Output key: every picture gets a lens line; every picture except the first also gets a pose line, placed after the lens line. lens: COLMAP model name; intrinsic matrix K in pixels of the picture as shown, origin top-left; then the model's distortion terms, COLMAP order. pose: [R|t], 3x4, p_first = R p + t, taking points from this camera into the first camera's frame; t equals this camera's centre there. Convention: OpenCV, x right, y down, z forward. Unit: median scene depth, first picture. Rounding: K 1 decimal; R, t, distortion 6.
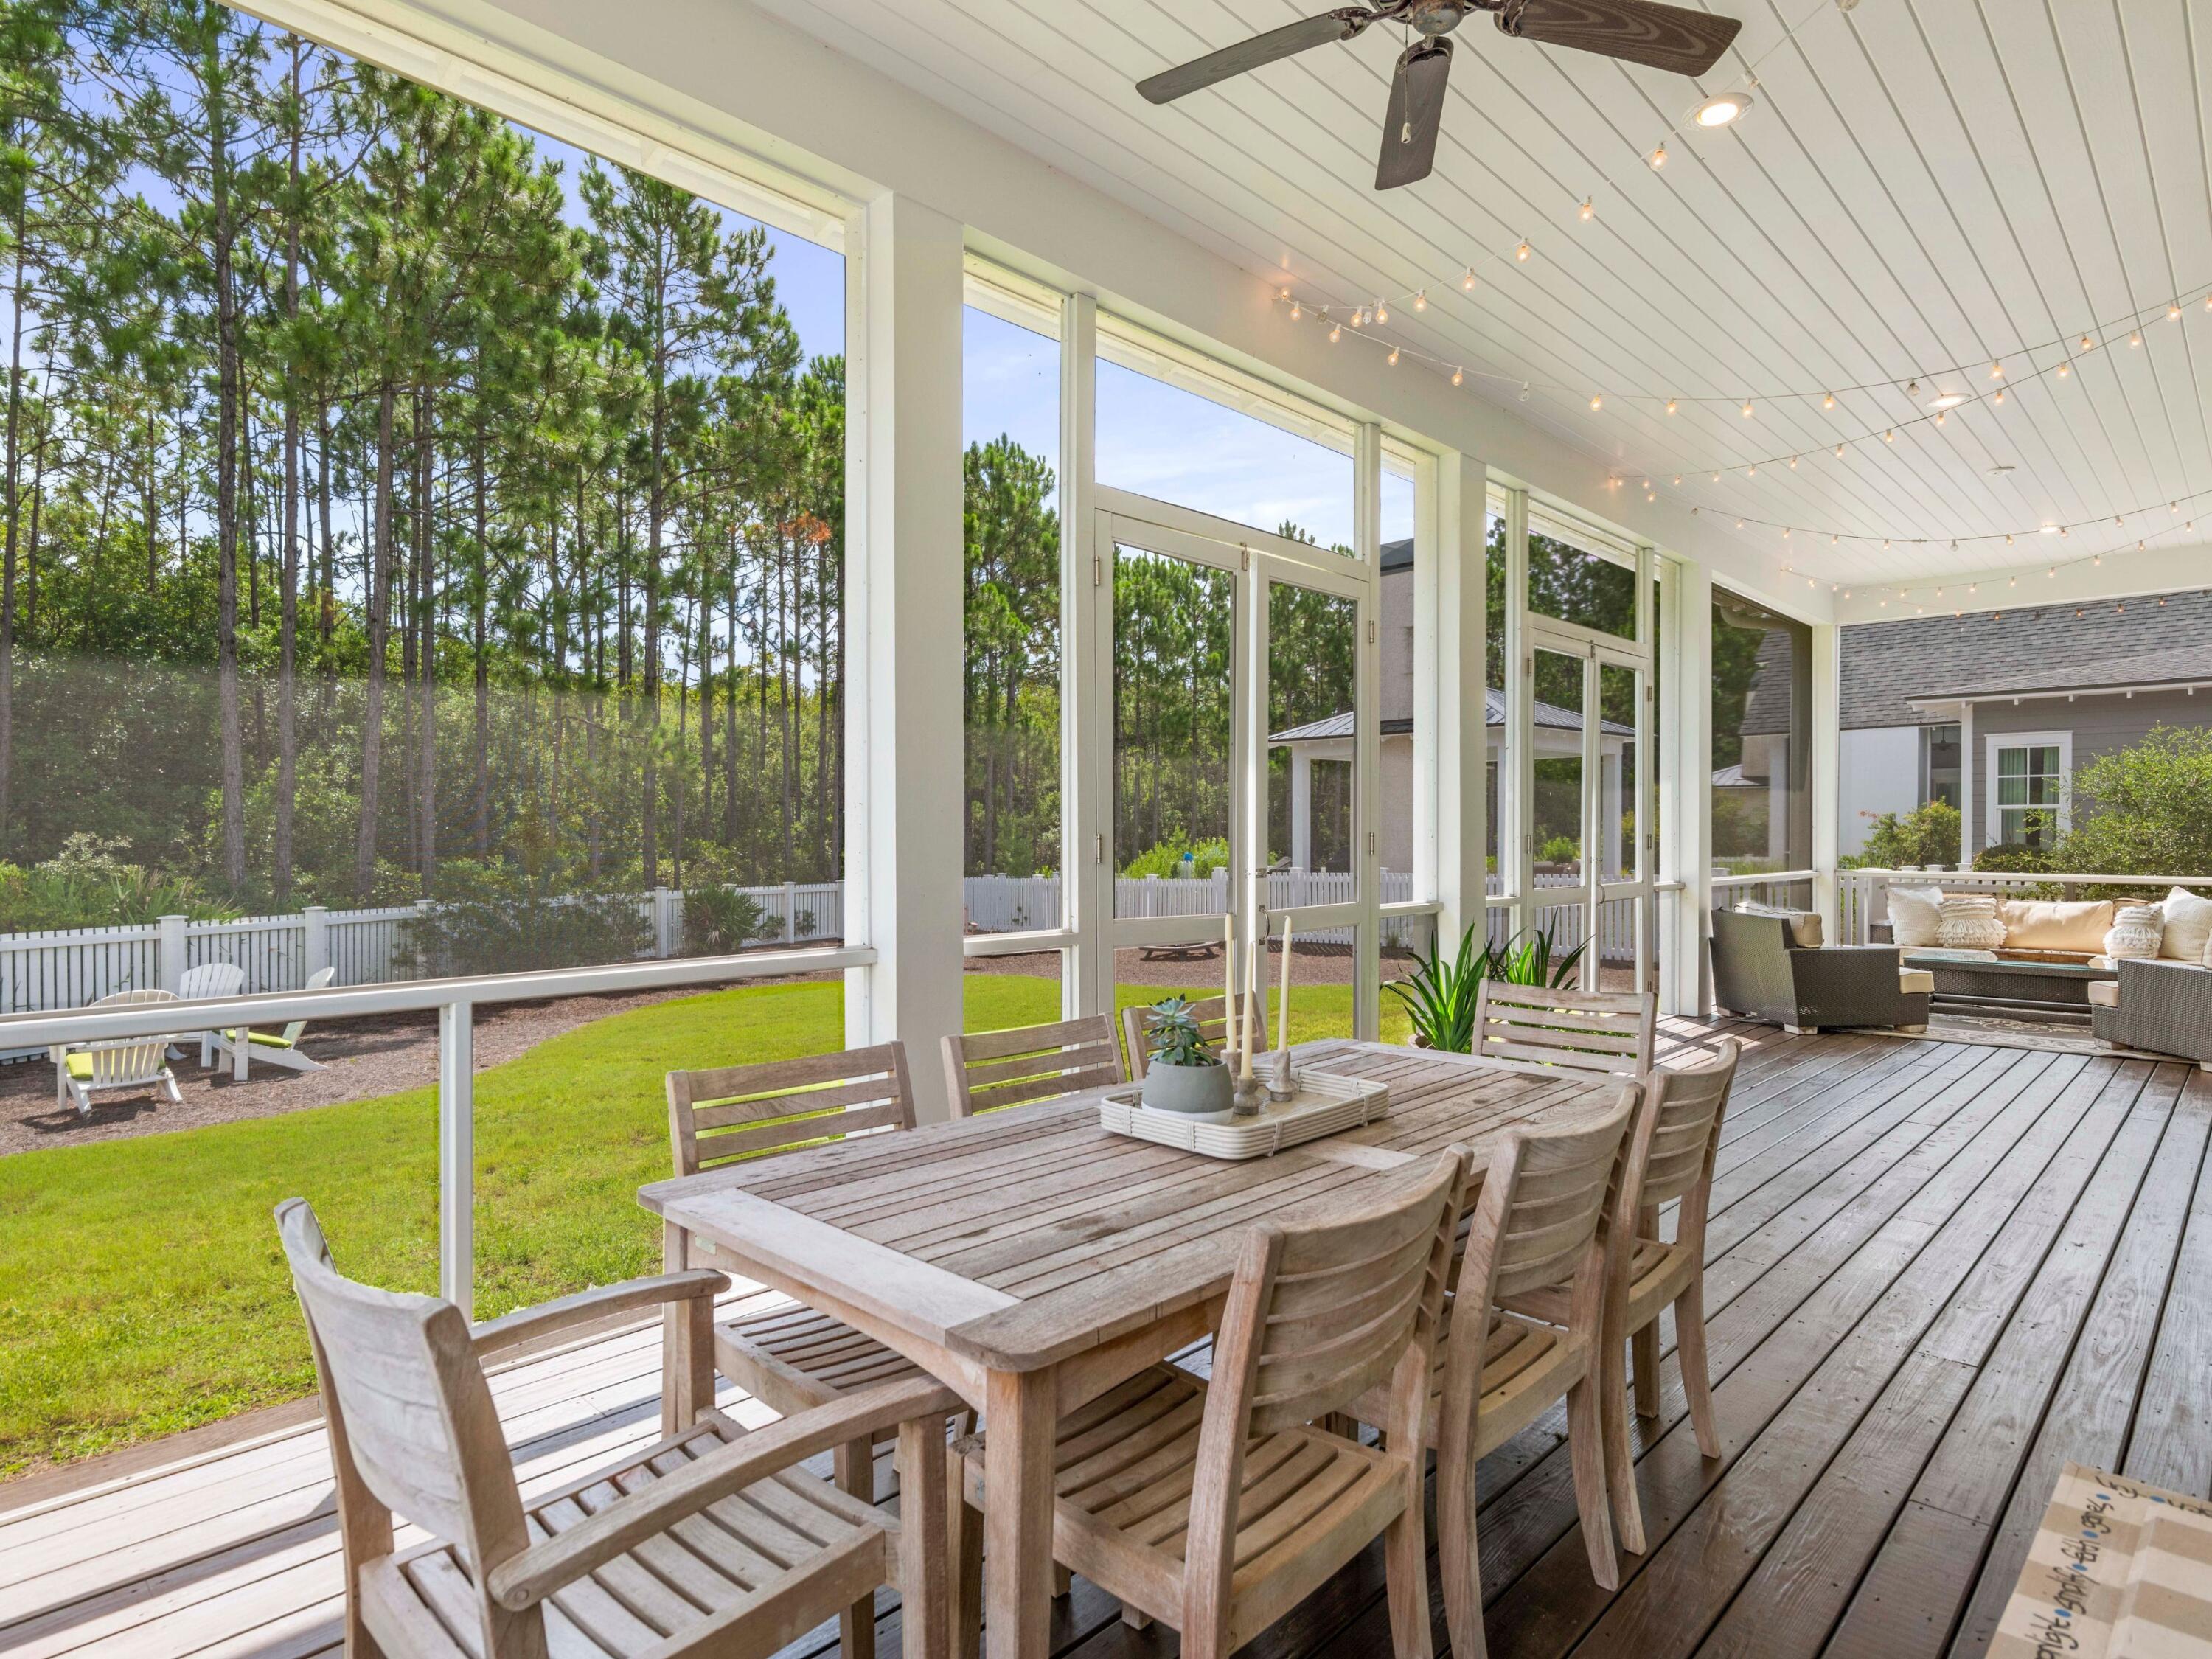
lens RADIAL K [[1216.2, 0, 1118.6], [0, 1216.2, 830.9], [0, 0, 1]] dist [0.001282, -0.000068]
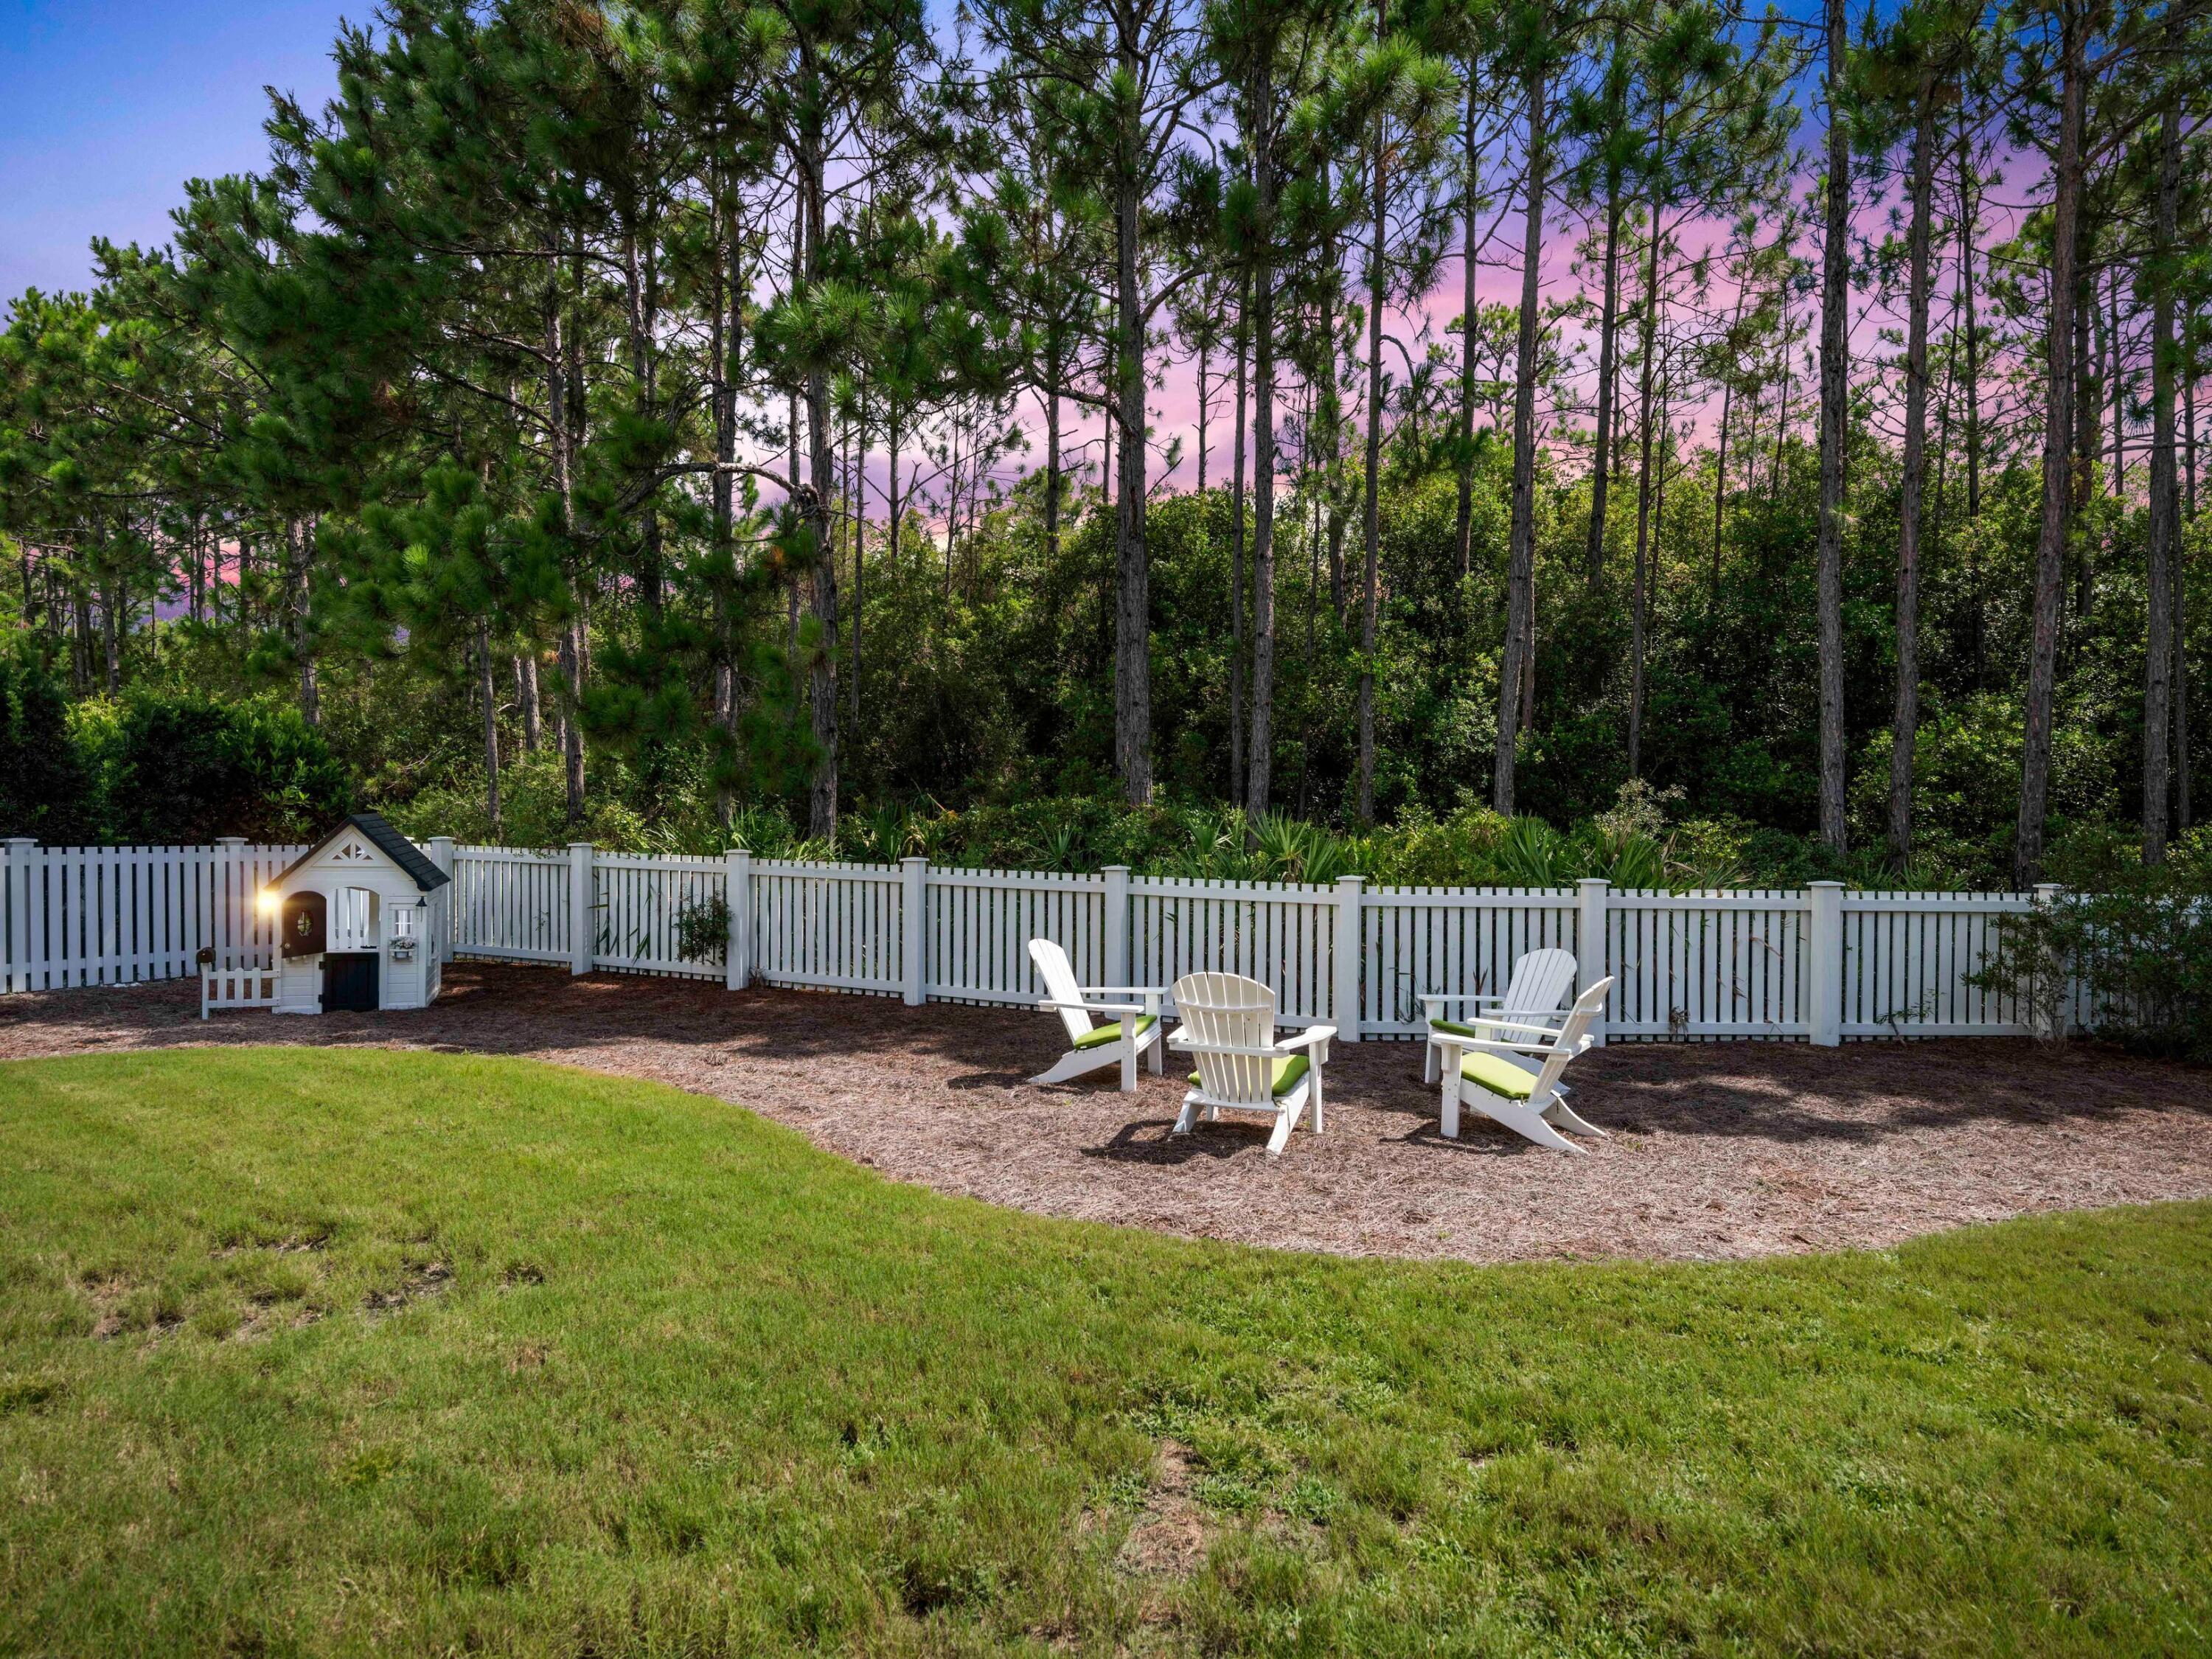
lens RADIAL K [[1216.2, 0, 1107.3], [0, 1216.2, 827.6], [0, 0, 1]] dist [0.001282, -0.000068]
pose [[0.207262, 0.014775, -0.978174, -0.115742], [-0.004471, 0.999890, 0.014156, 0.030288], [0.978275, 0.001440, 0.207305, 0.578902]]
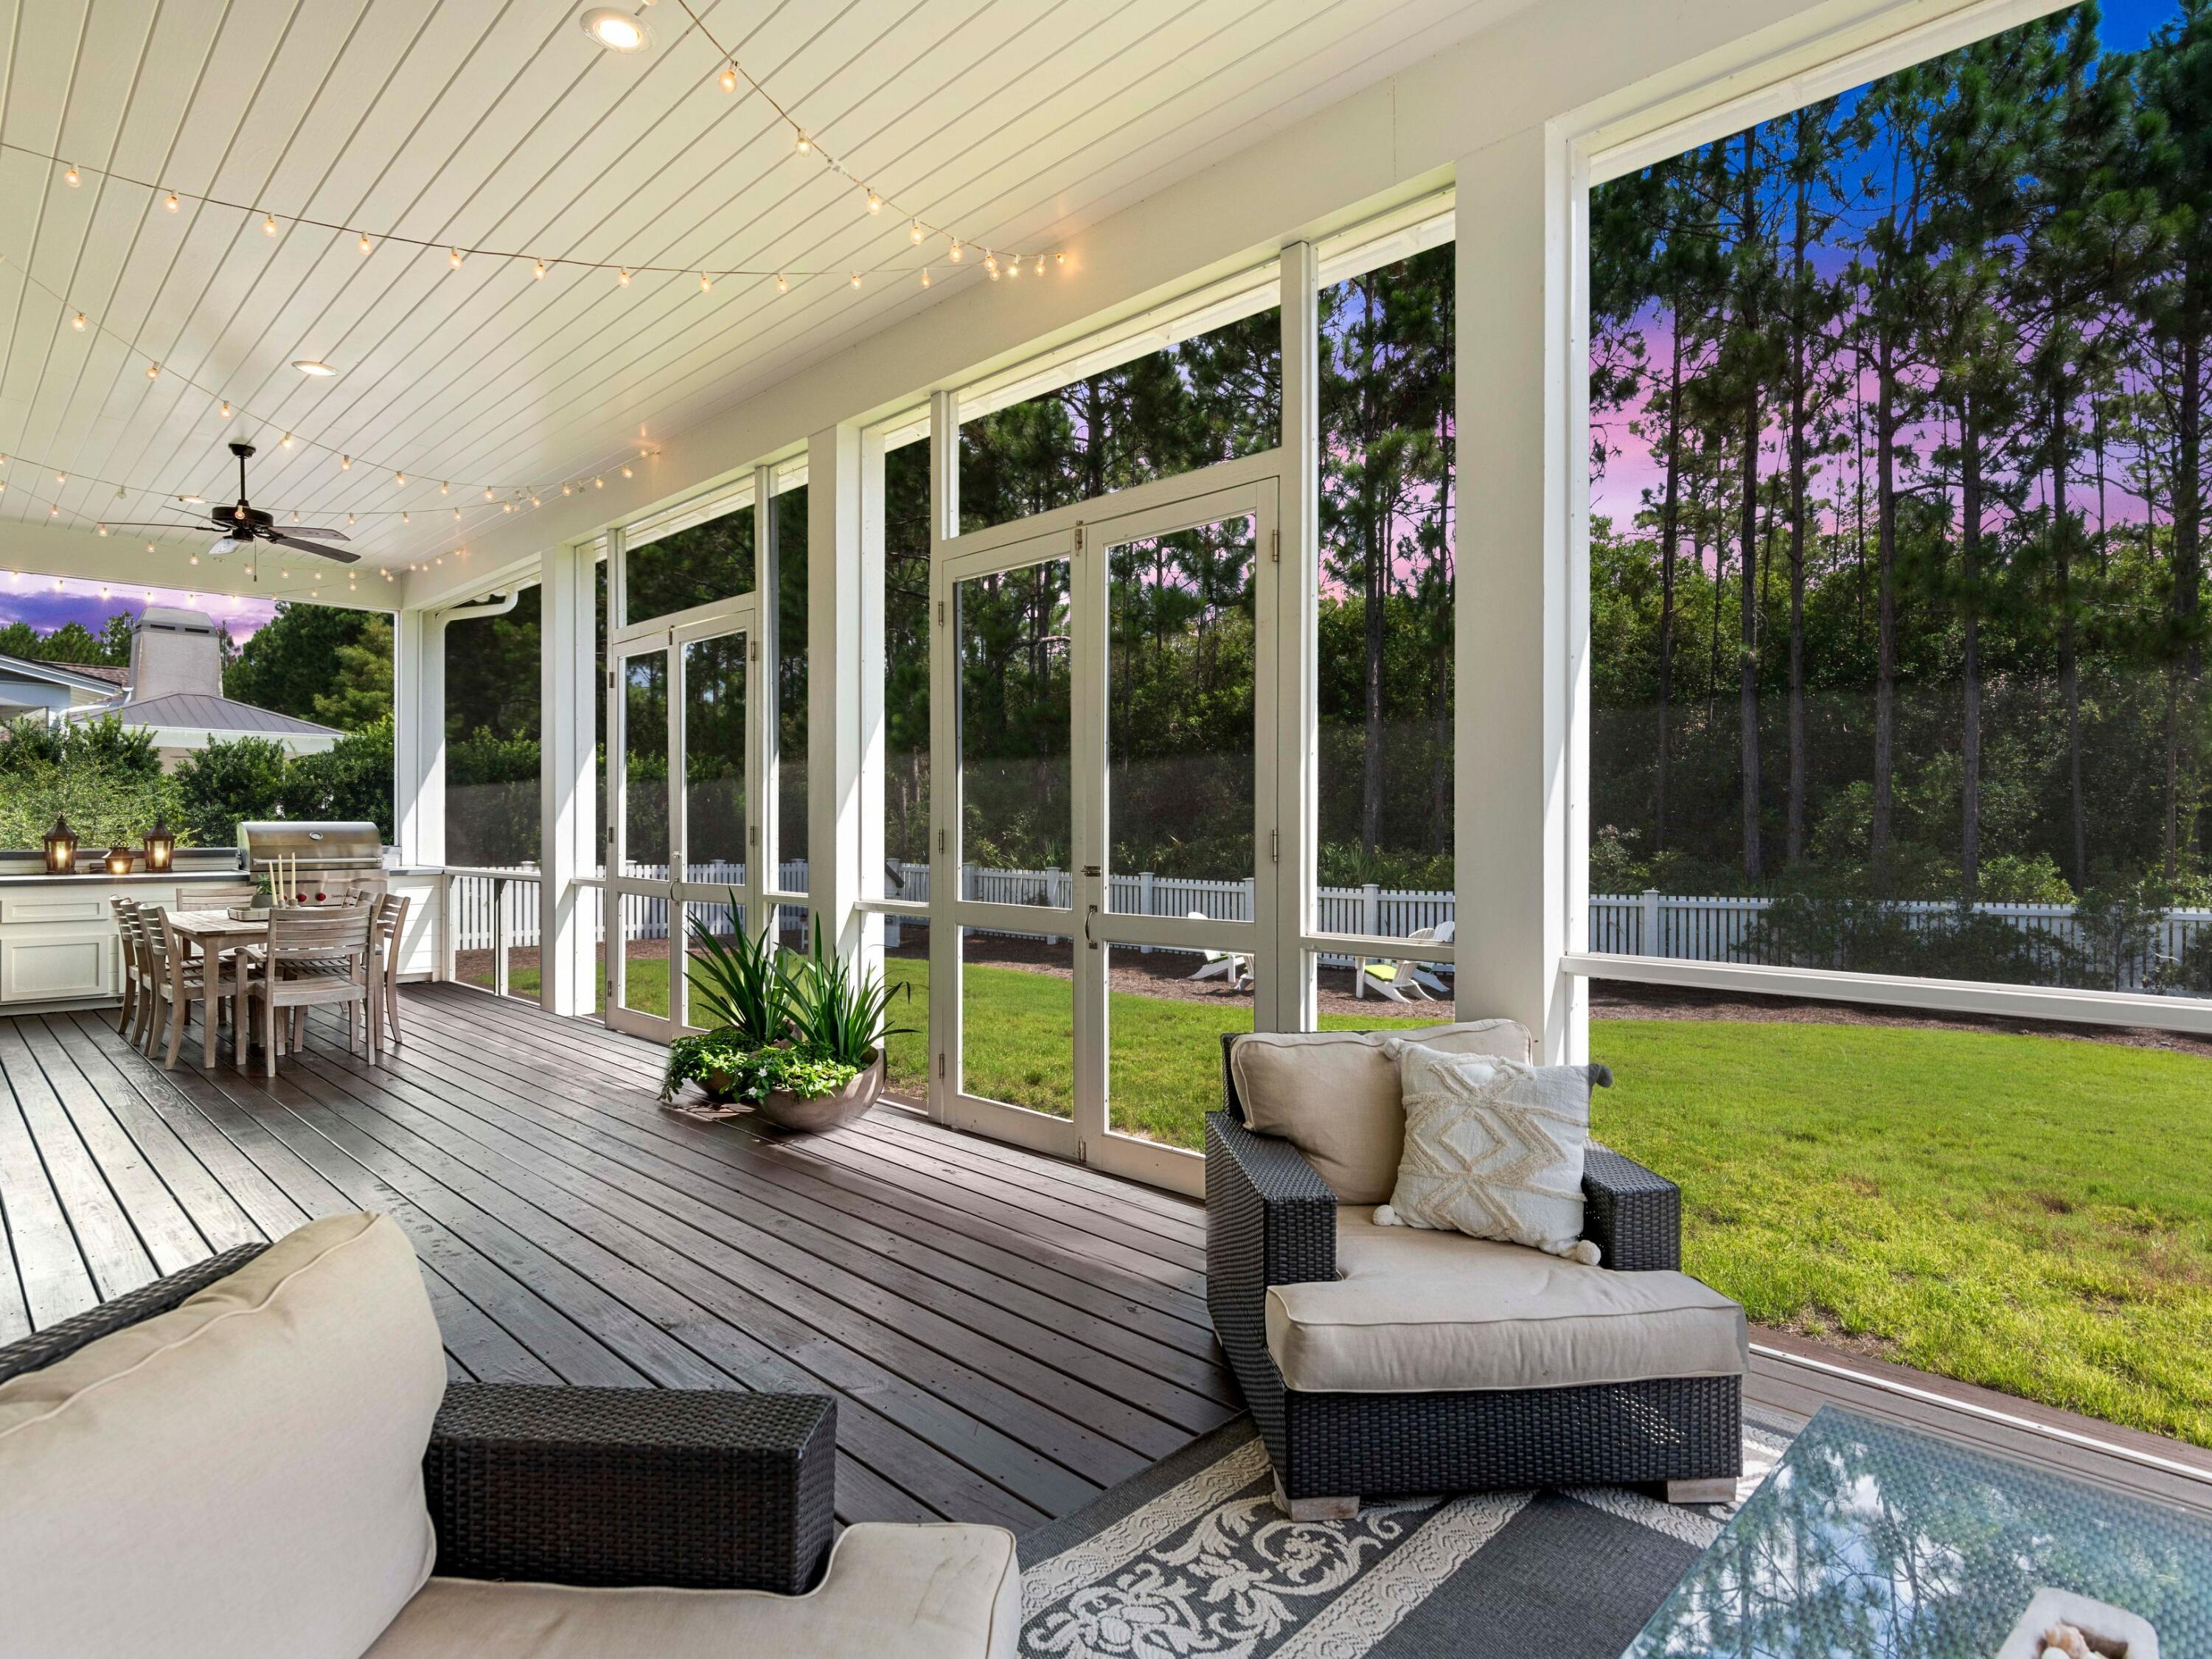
lens RADIAL K [[1216.2, 0, 1111.1], [0, 1216.2, 825.8], [0, 0, 1]] dist [0.001282, -0.000068]
pose [[-0.024417, 0.002755, -0.999698, 0.607978], [-0.002827, 0.999992, 0.002825, -0.000887], [0.999698, 0.002895, -0.024410, 0.618270]]
